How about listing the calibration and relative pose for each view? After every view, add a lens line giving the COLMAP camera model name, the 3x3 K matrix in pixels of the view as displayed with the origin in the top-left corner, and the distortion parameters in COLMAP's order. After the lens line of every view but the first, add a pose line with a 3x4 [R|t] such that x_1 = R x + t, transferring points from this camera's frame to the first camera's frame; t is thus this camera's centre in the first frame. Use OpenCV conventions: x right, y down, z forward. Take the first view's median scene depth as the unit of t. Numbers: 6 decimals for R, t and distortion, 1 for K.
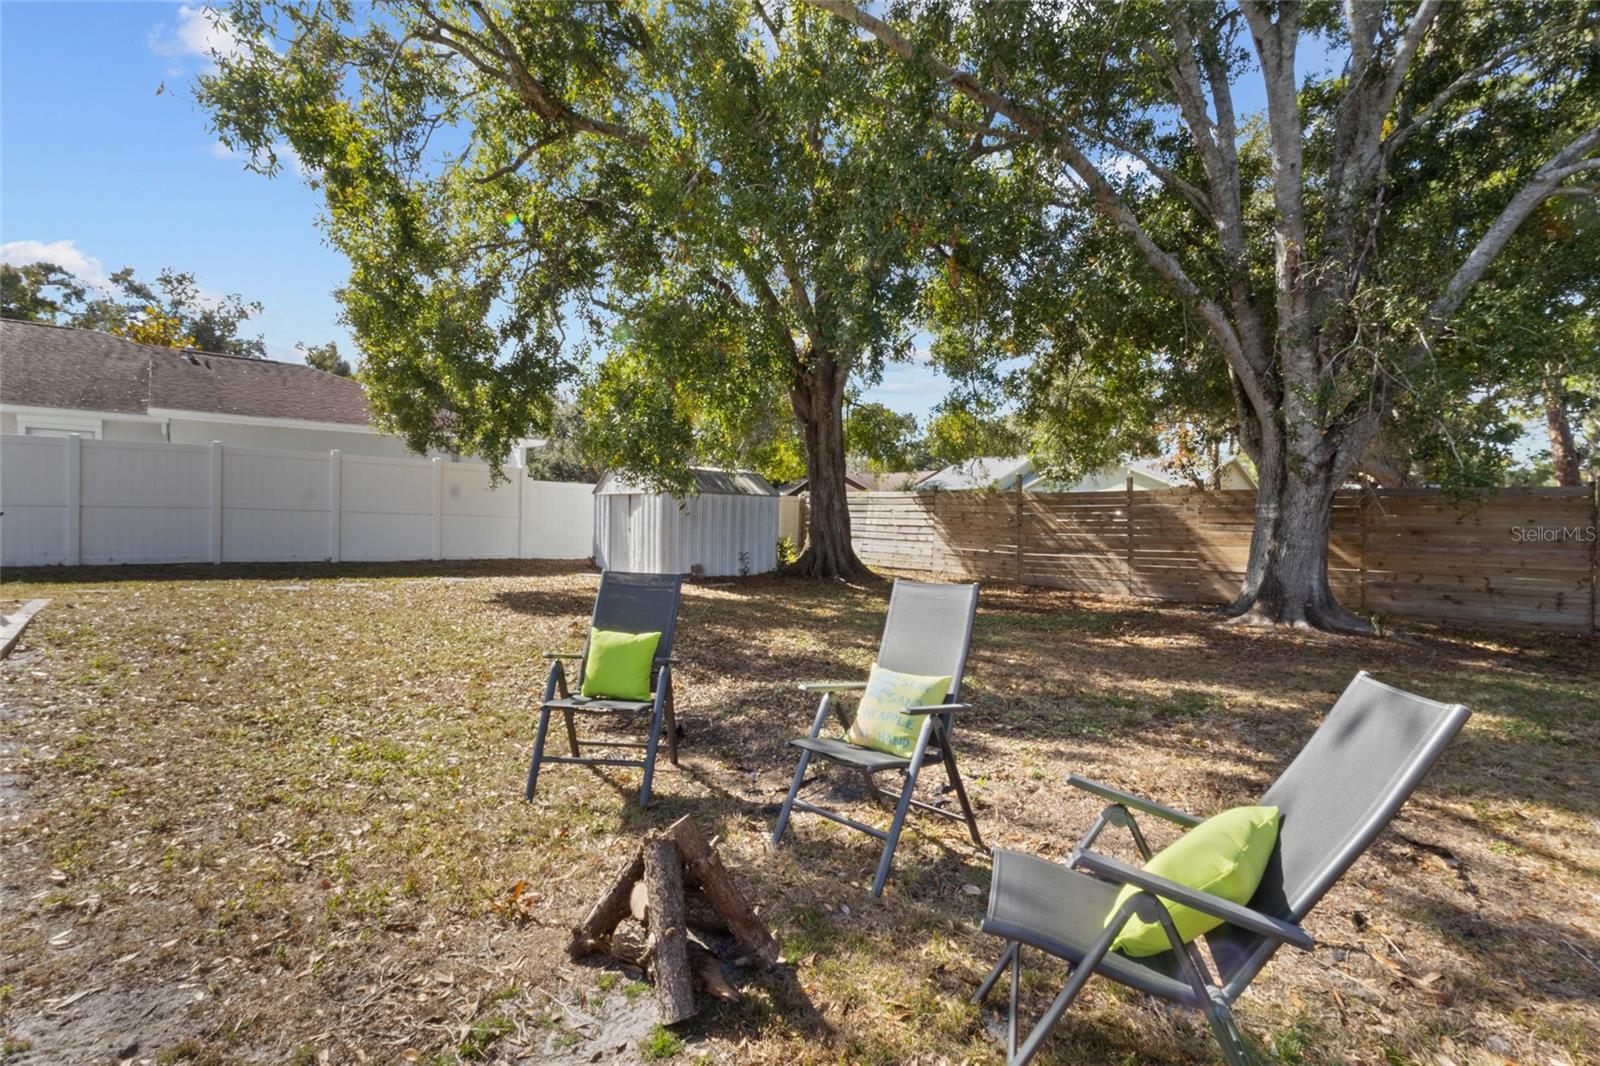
lens RADIAL K [[737.8, 0, 800.8], [0, 737.8, 526.6], [0, 0, 1]] dist [0.002973, 0.000023]
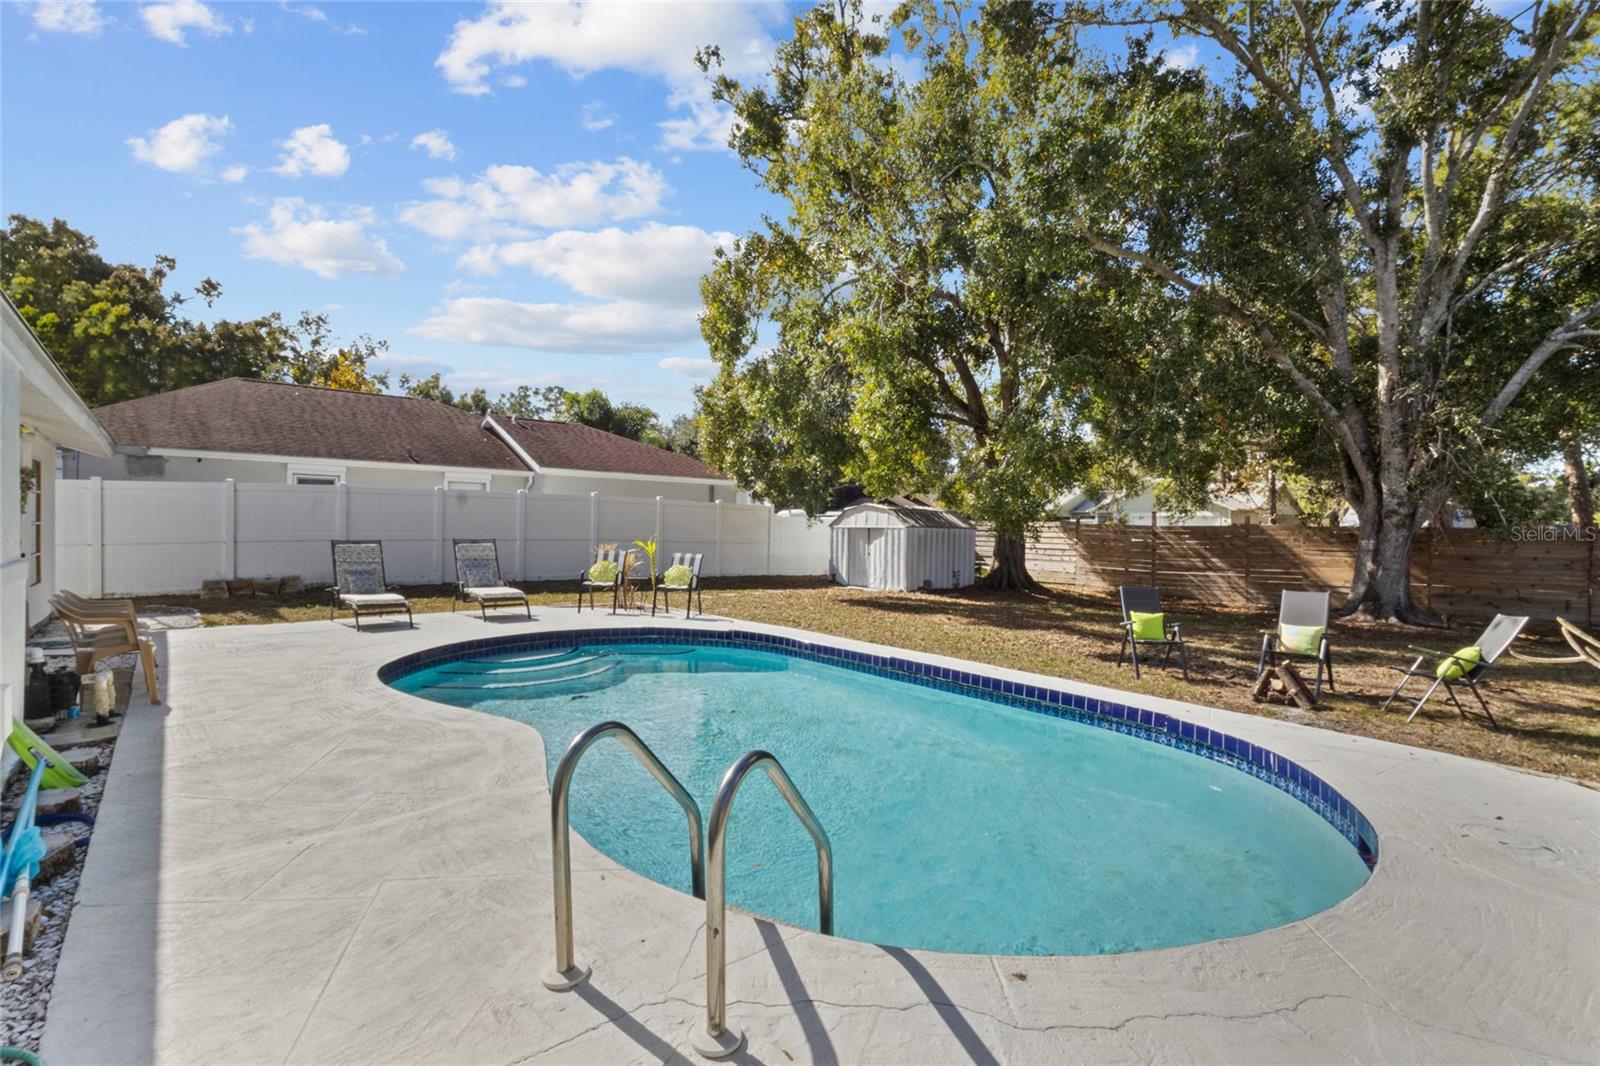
lens RADIAL K [[737.8, 0, 799.0], [0, 737.8, 542.3], [0, 0, 1]] dist [0.002973, 0.000023]
pose [[0.999887, -0.000589, -0.015019, -0.378226], [0.000669, 0.999986, 0.005332, -0.027170], [0.015015, -0.005341, 0.999873, -0.389476]]
